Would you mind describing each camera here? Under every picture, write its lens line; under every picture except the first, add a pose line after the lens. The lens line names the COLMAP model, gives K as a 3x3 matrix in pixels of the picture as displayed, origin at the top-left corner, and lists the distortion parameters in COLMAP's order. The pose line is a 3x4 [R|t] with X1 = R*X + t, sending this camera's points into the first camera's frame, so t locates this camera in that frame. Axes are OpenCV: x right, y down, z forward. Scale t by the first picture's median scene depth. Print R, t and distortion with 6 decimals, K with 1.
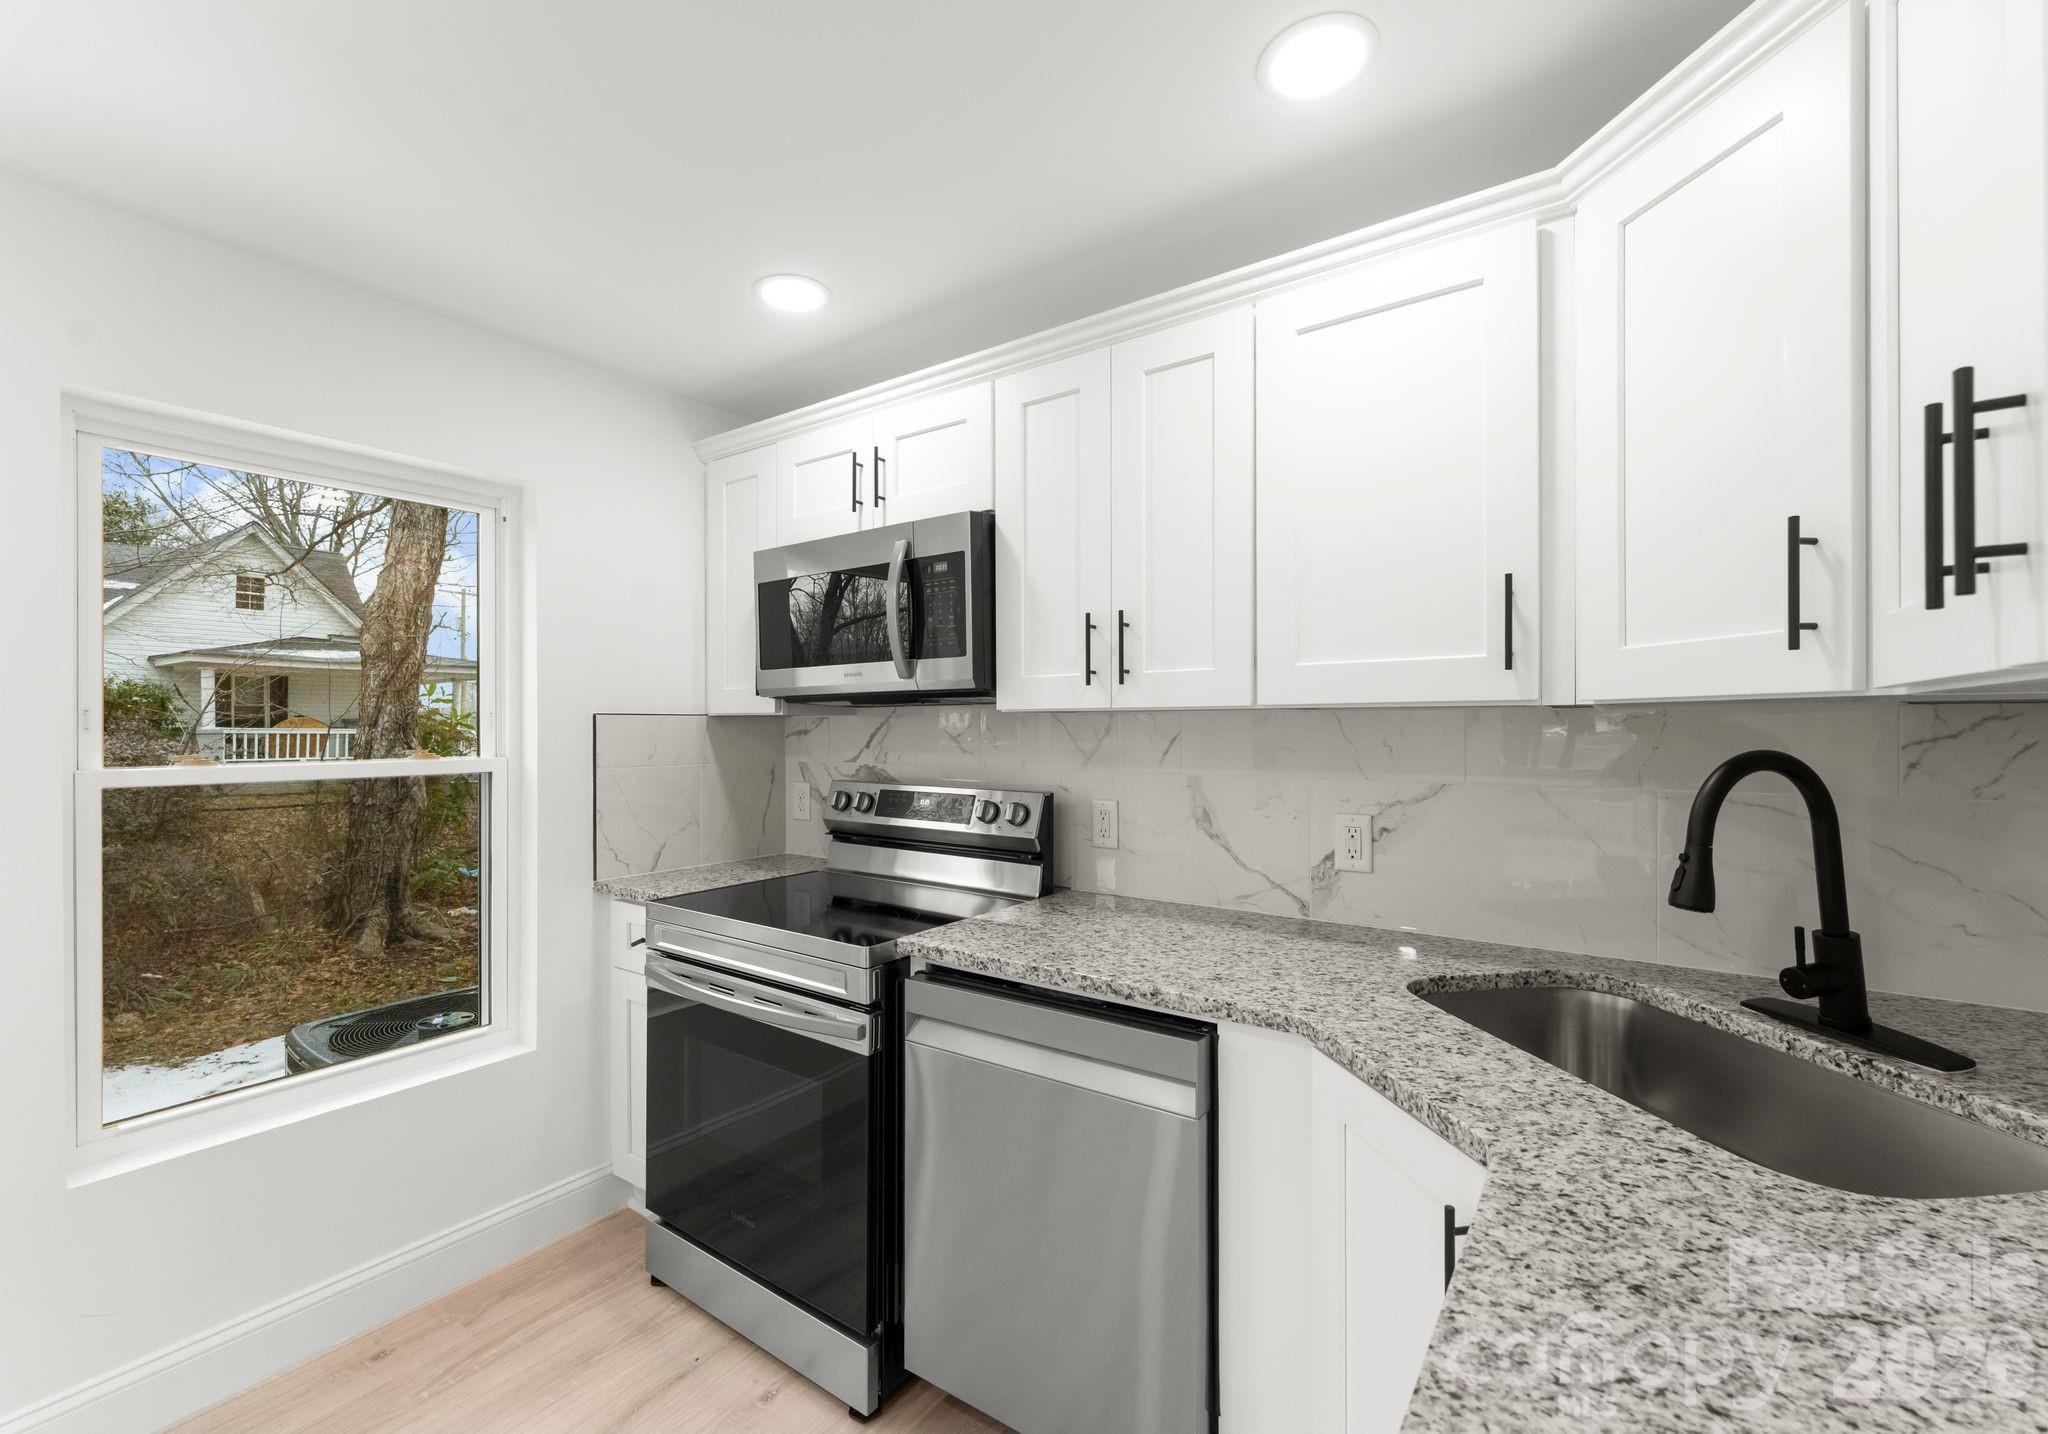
lens RADIAL K [[870.4, 0, 1010.0], [0, 870.4, 727.8], [0, 0, 1]] dist [-0.003075, 0.000003]
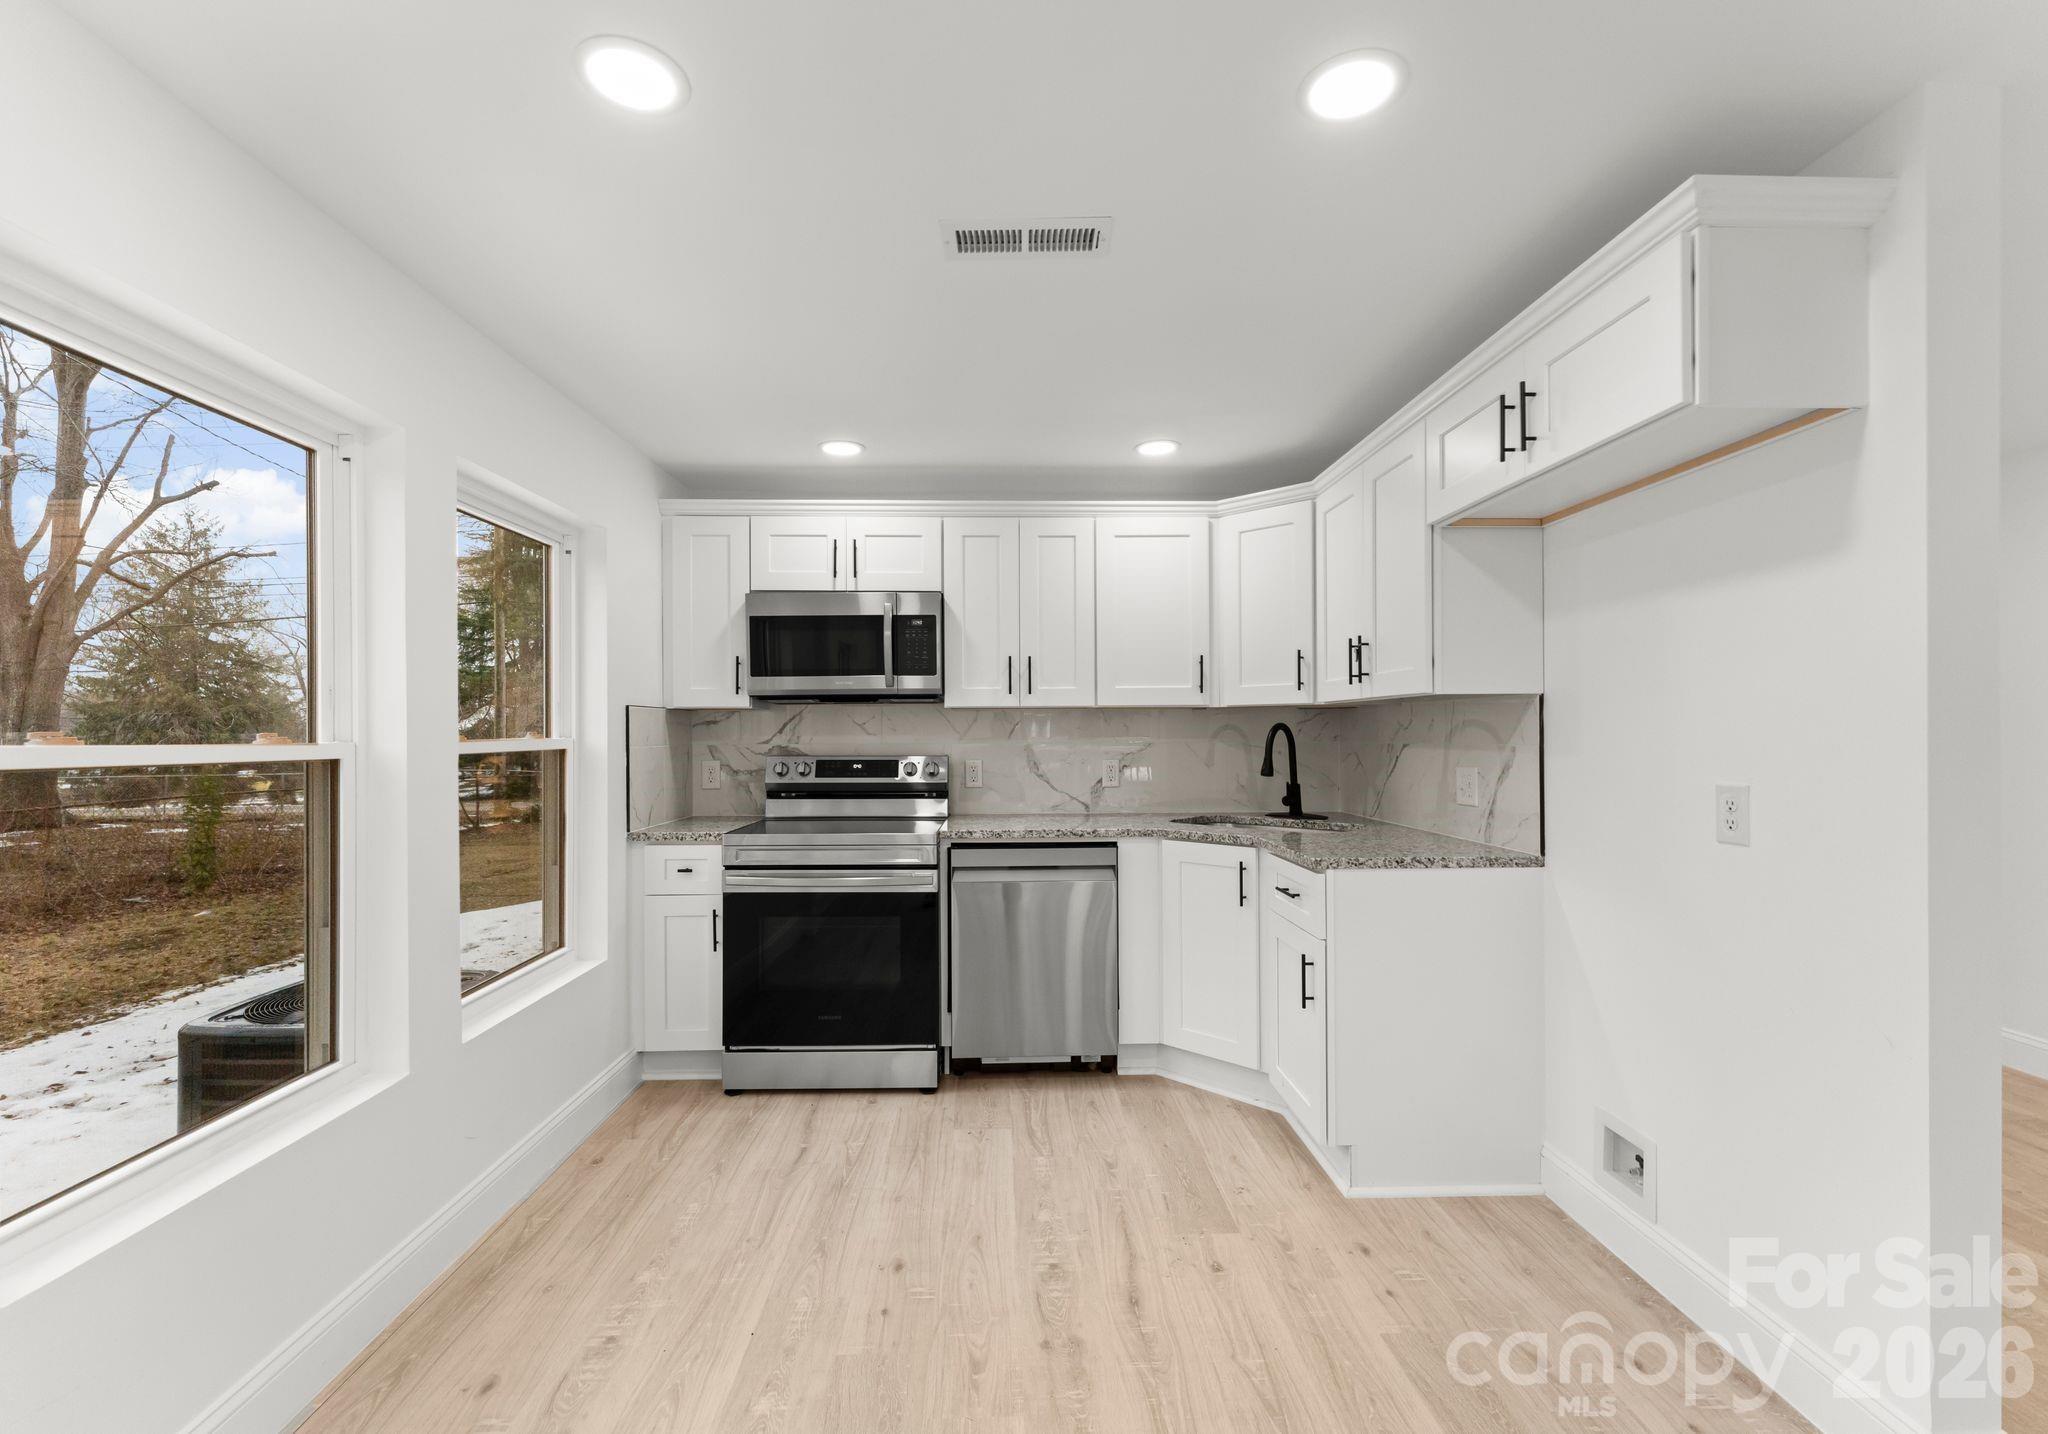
lens RADIAL K [[892.6, 0, 1022.1], [0, 892.6, 738.7], [0, 0, 1]] dist [0.001151, 0.000050]
pose [[0.793914, -0.004064, 0.608017, -1.031631], [0.004017, 0.999991, 0.001438, 0.044161], [-0.608017, 0.001301, 0.793923, -0.543236]]
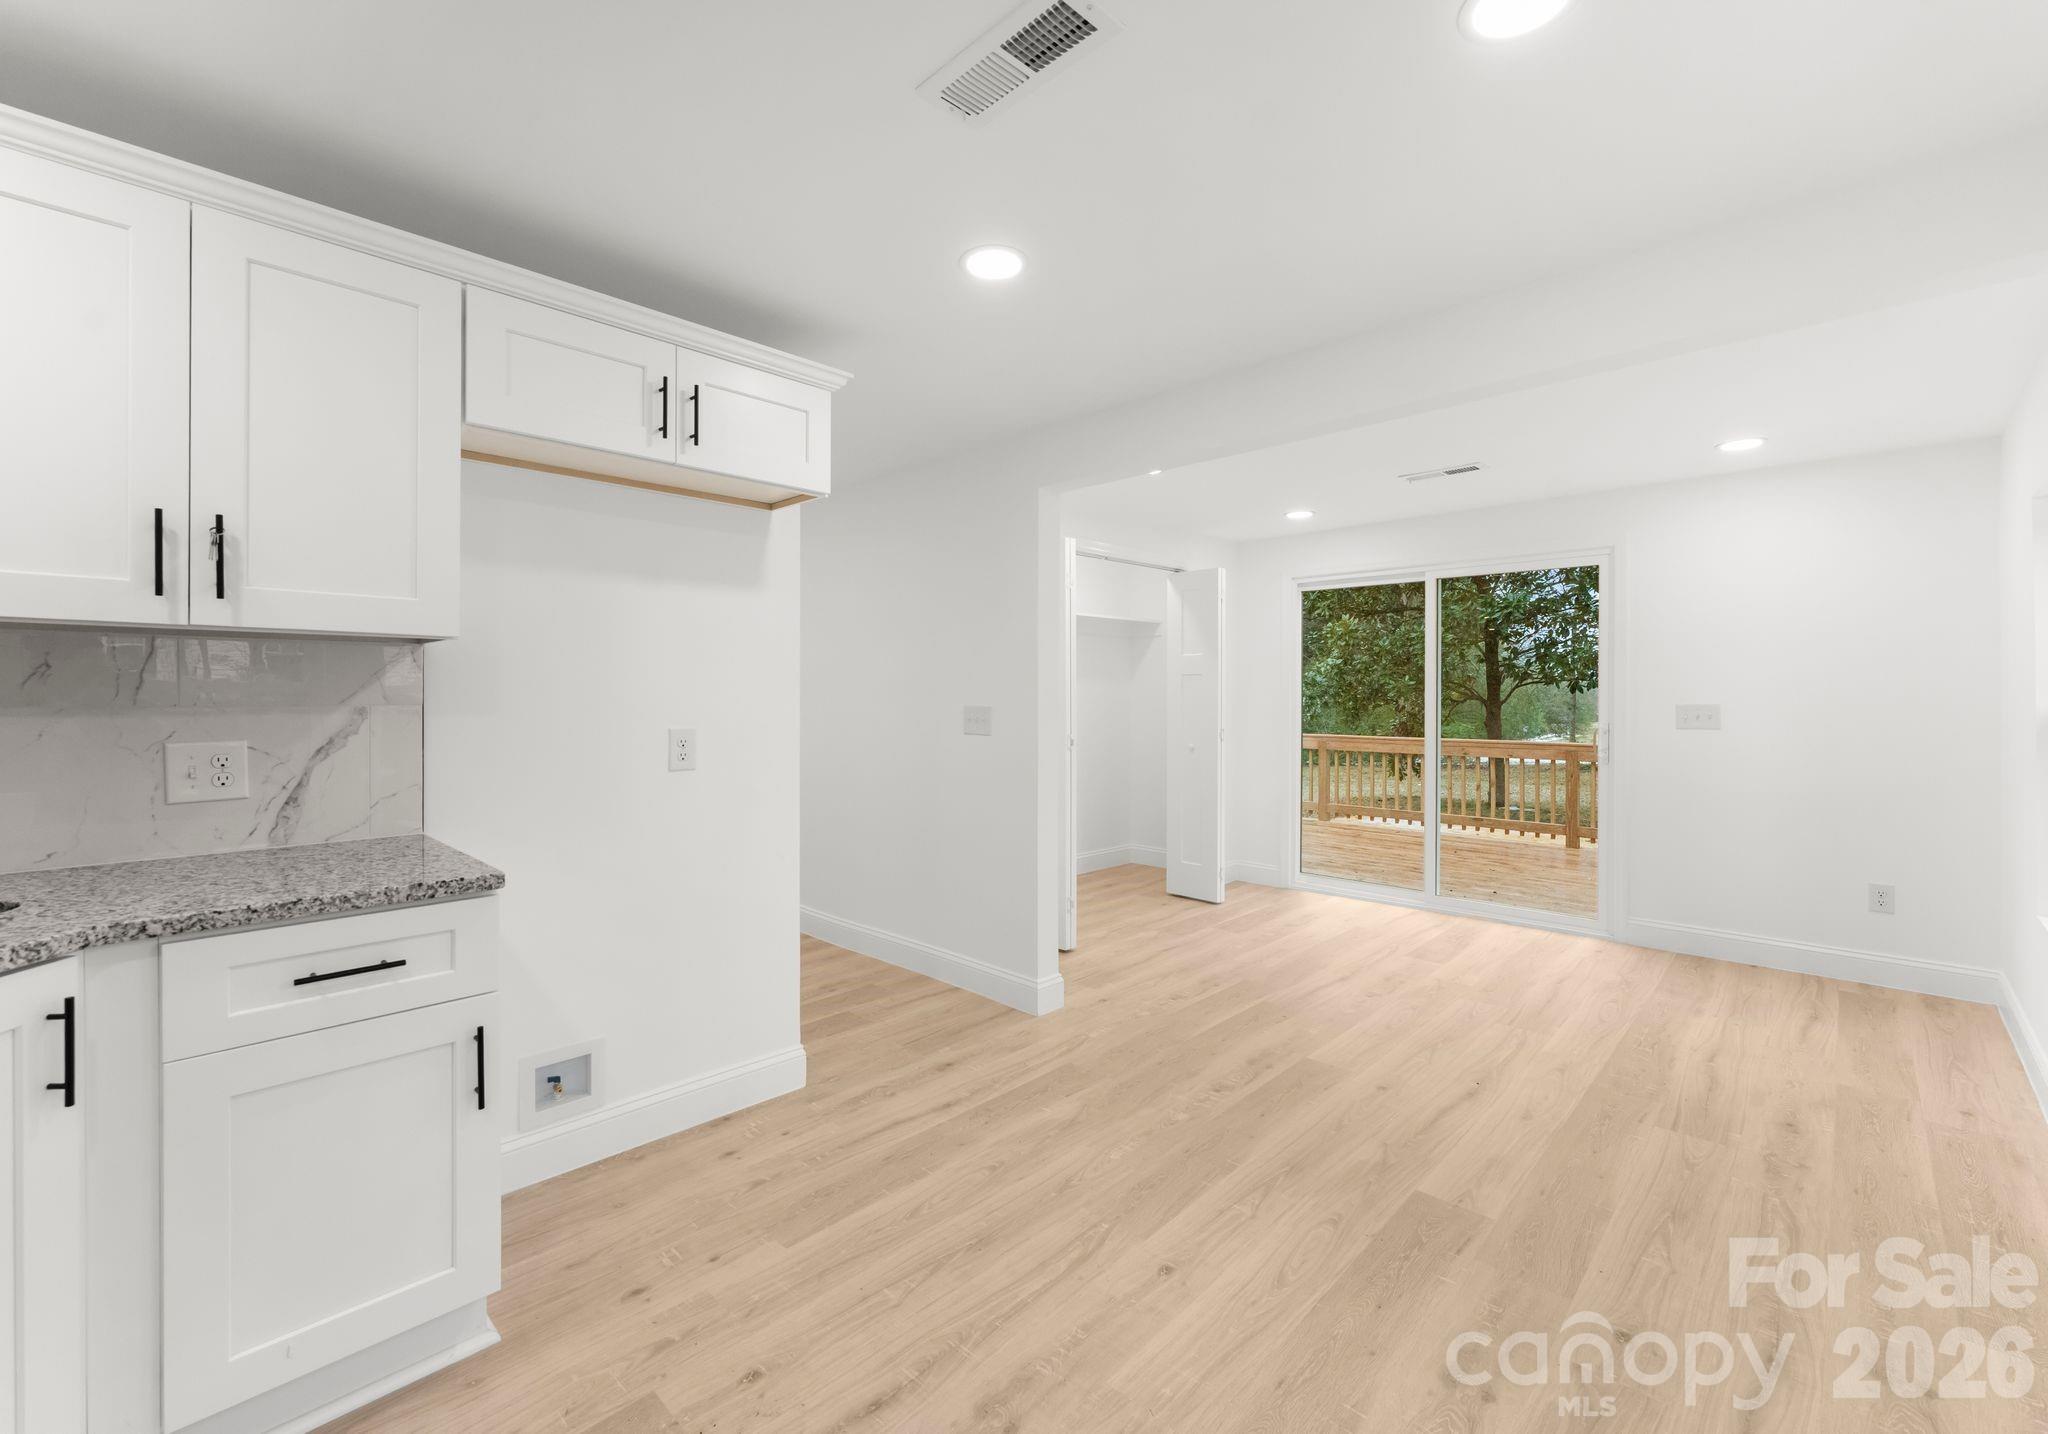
lens RADIAL K [[869.6, 0, 1017.1], [0, 869.6, 698.0], [0, 0, 1]] dist [0.000200, -0.000008]
pose [[-0.988837, 0.001318, 0.148996, -0.536121], [0.002093, 0.999985, 0.005047, 0.046284], [-0.148987, 0.005302, -0.988825, 1.009241]]
